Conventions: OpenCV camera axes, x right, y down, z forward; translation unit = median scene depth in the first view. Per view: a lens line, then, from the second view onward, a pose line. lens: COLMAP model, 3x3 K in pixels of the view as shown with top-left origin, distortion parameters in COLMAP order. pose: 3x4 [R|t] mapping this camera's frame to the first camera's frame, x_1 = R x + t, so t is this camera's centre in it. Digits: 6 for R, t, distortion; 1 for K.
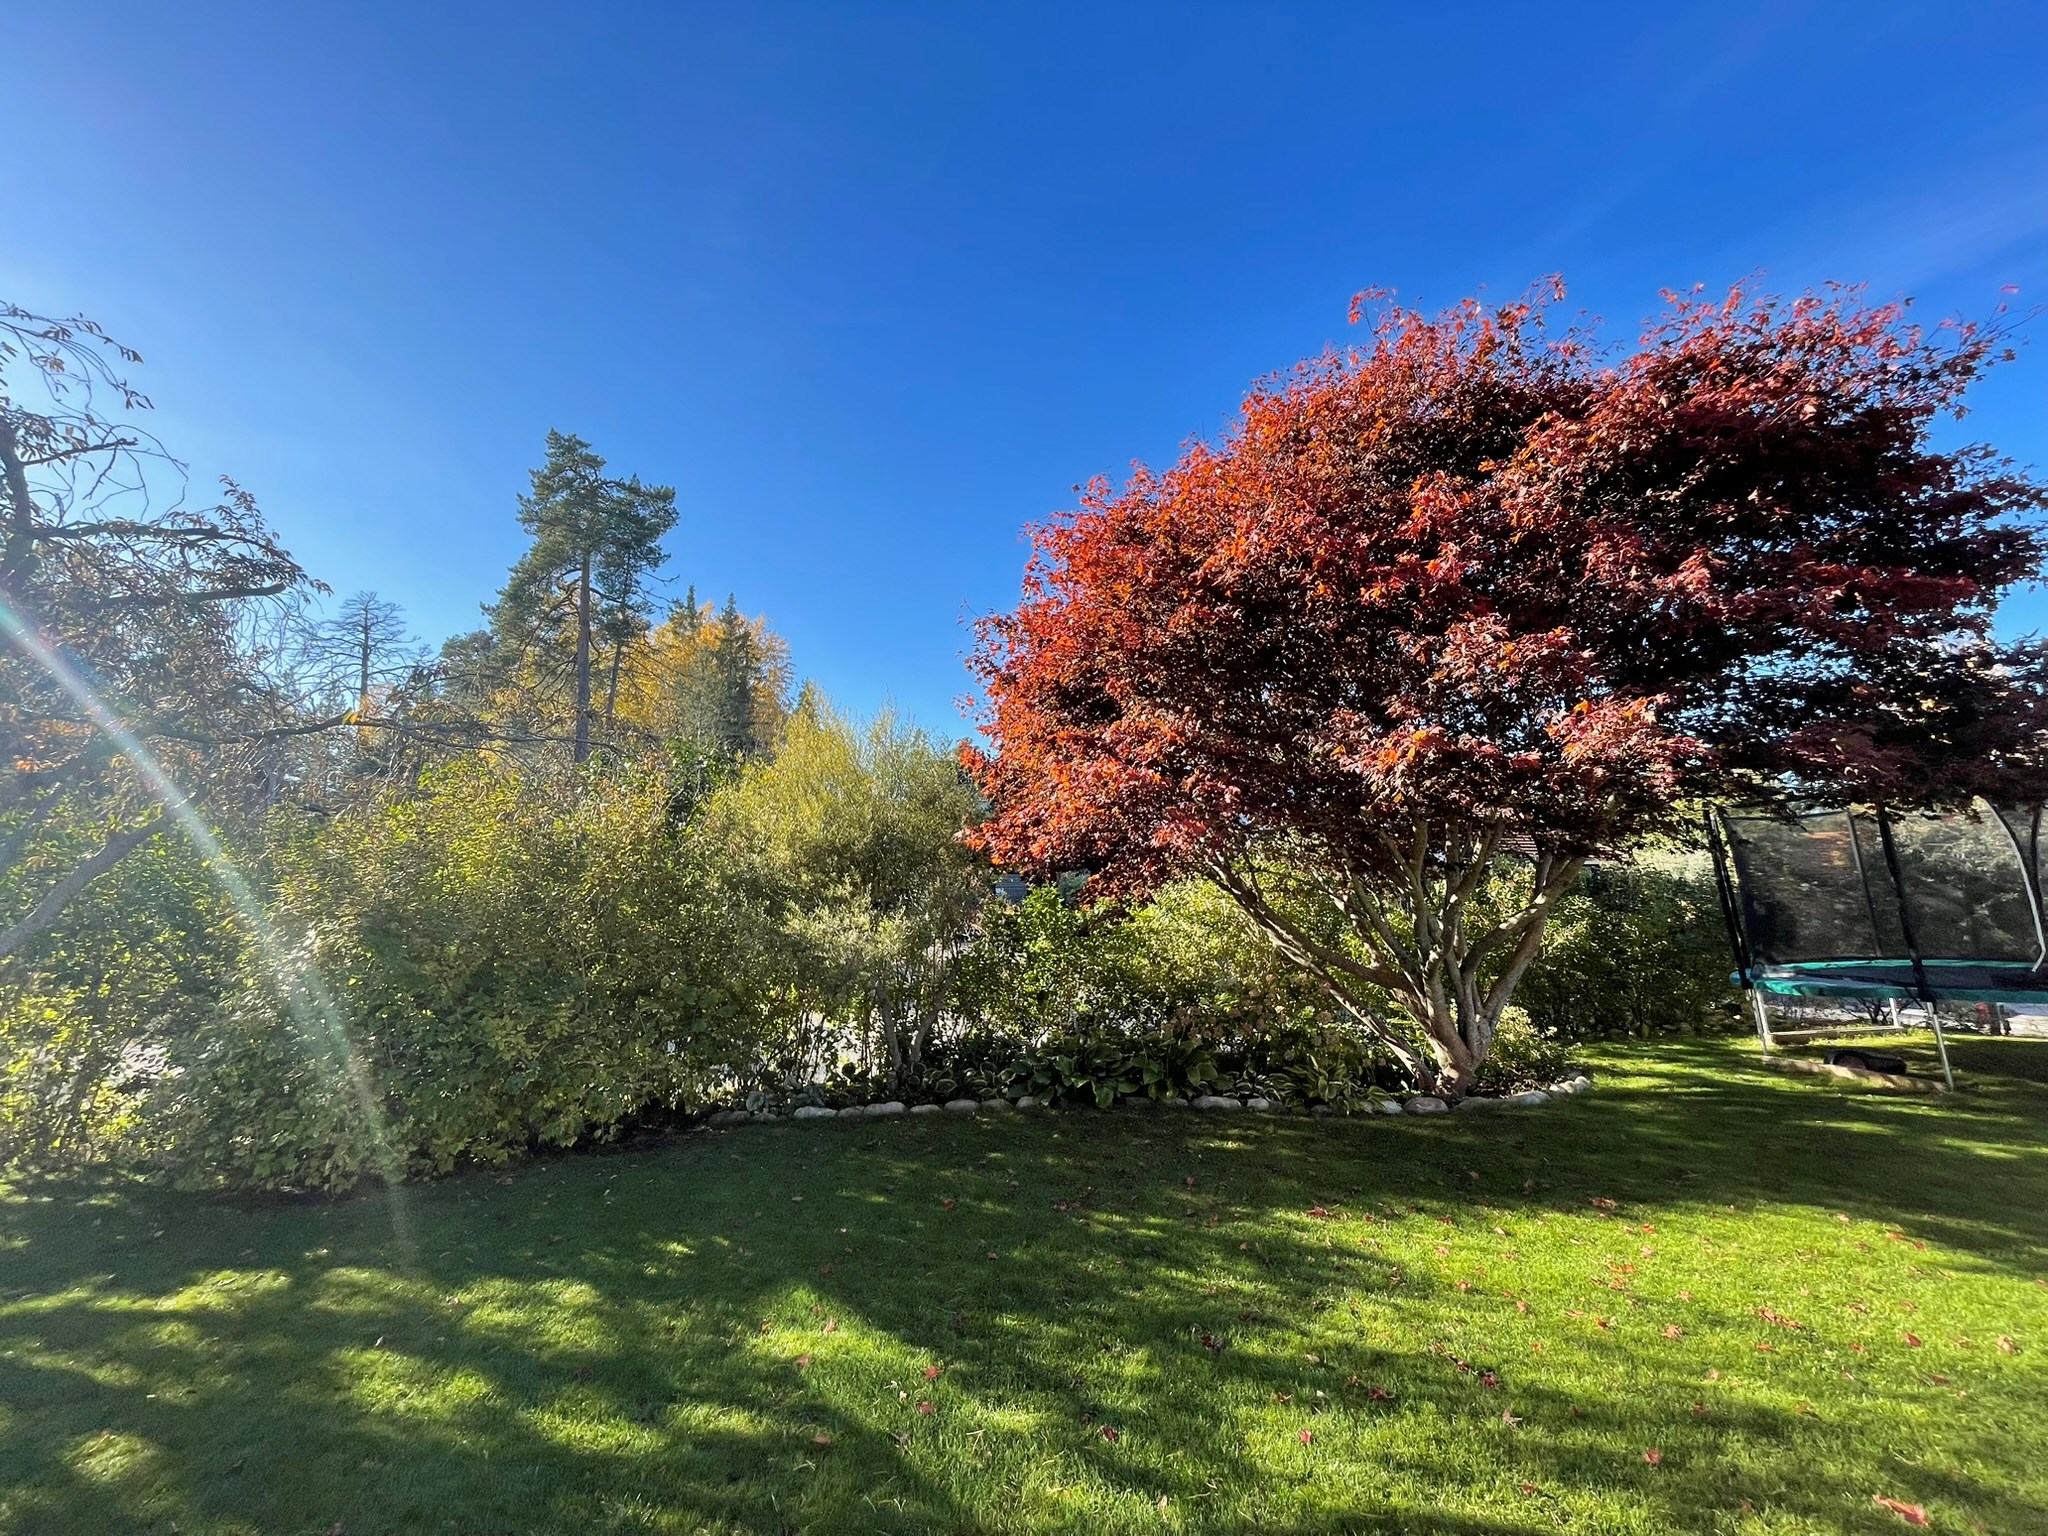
lens RADIAL K [[822.4, 0, 1023.0], [0, 822.4, 774.9], [0, 0, 1]] dist [0.001652, 0.000057]
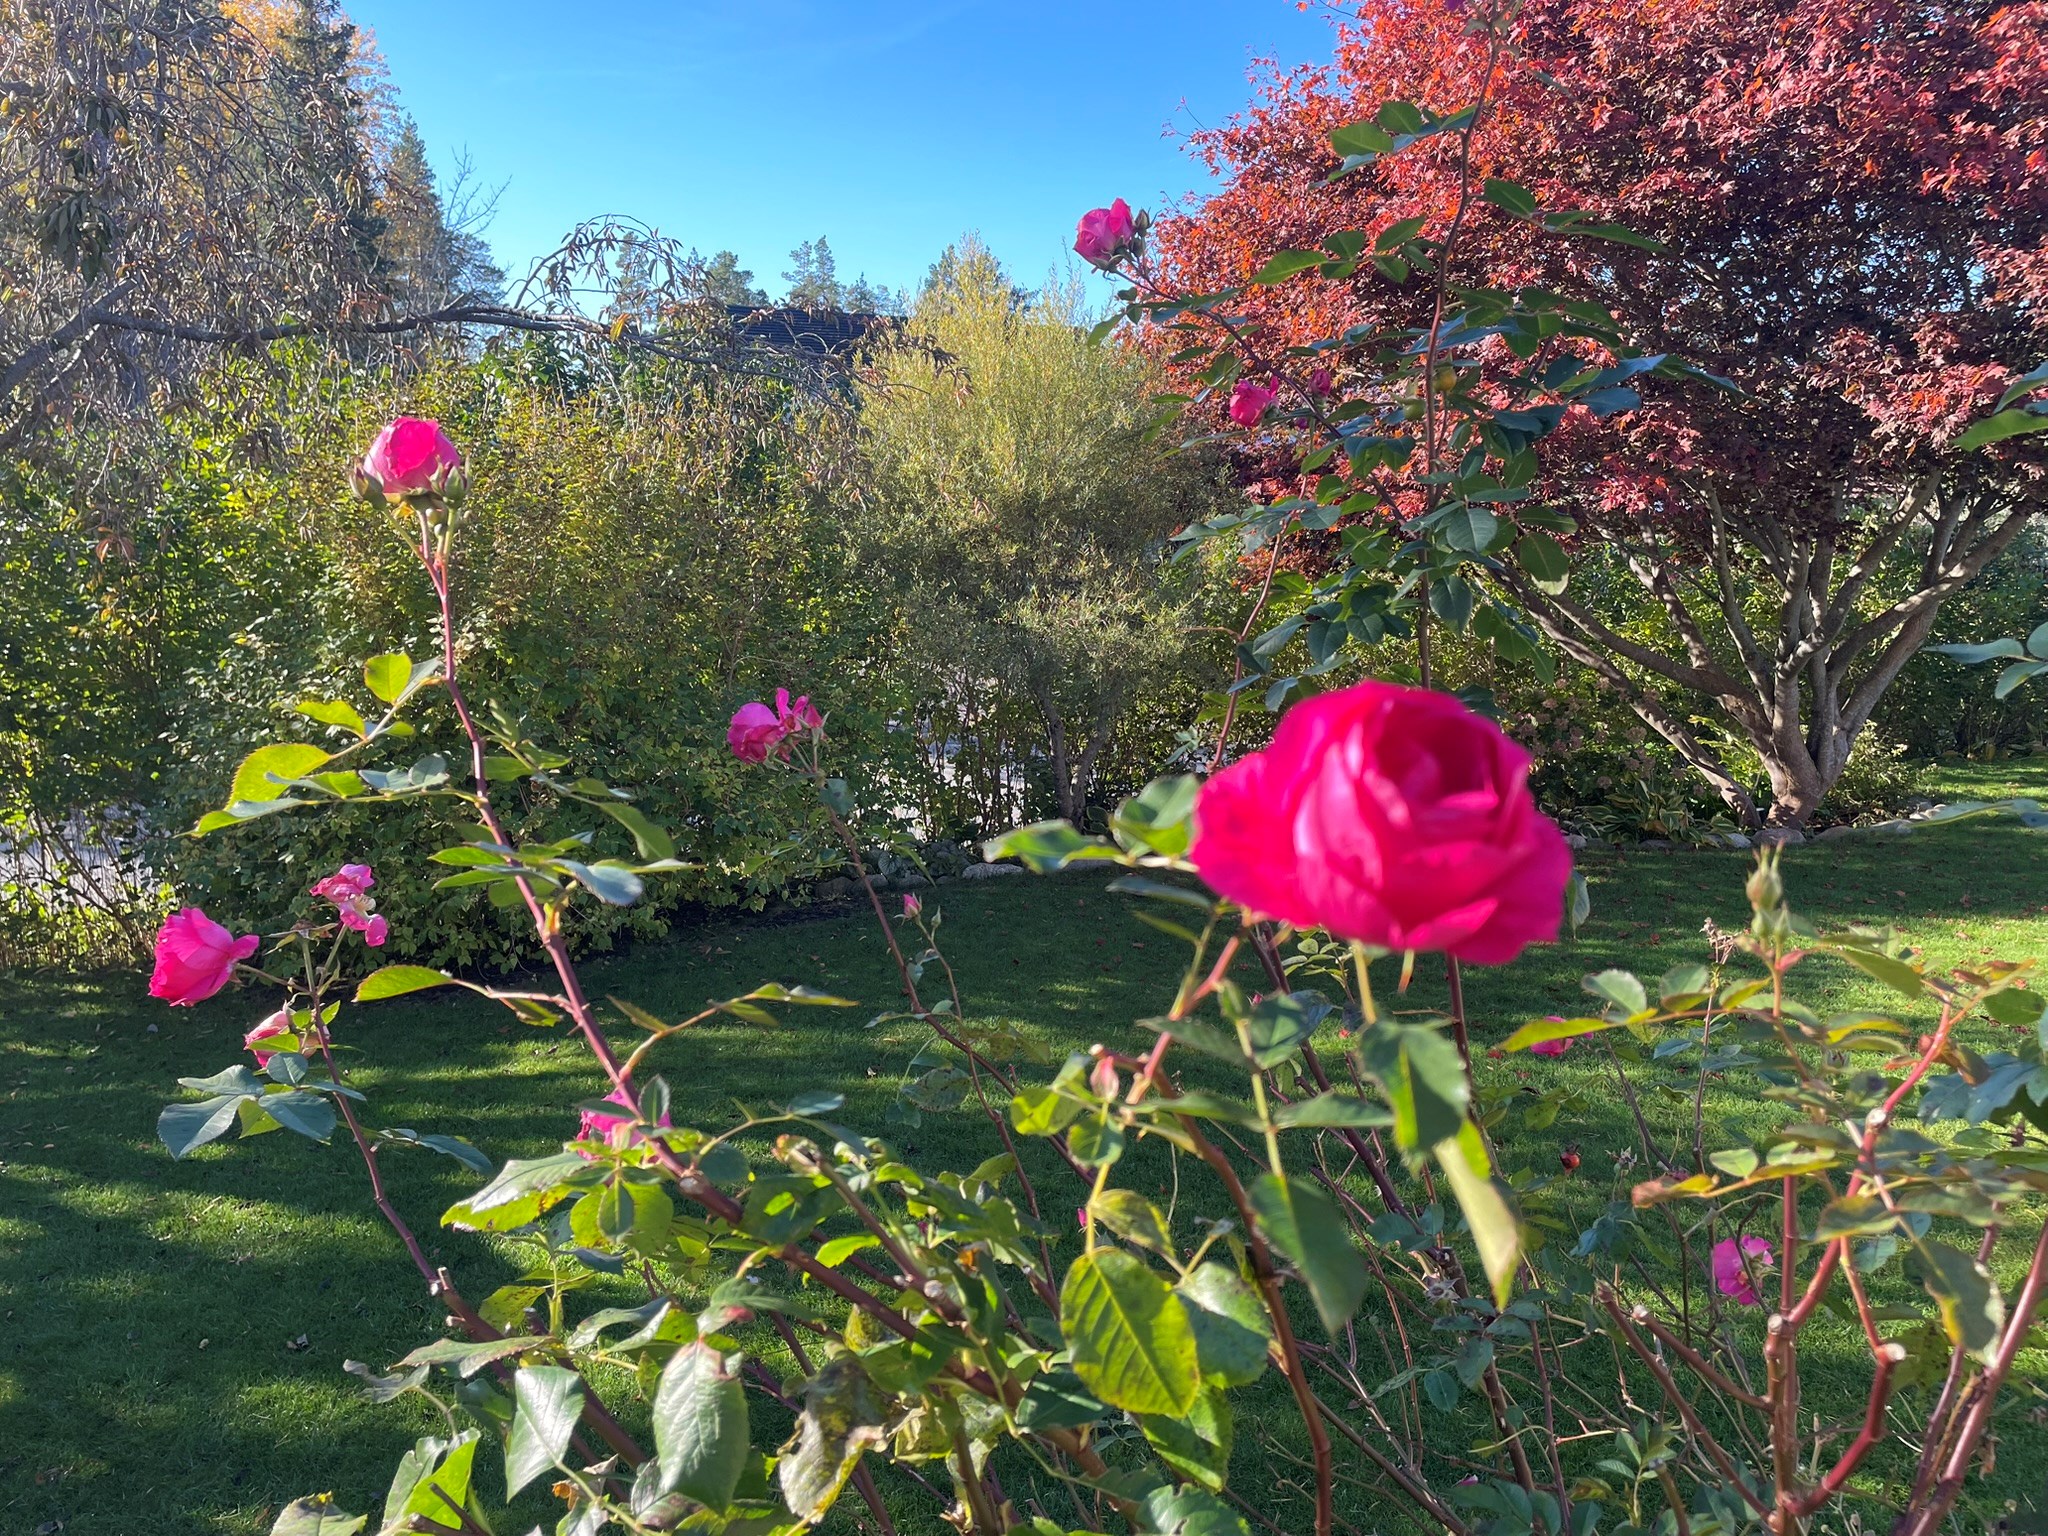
lens RADIAL K [[1561.7, 0, 1024.9], [0, 1561.7, 766.4], [0, 0, 1]] dist [0.035147, -0.004227]
pose [[0.989432, -0.025138, 0.142802, -0.371992], [-0.014756, 0.962287, 0.271635, -0.047025], [-0.144245, -0.270871, 0.951747, -0.252315]]
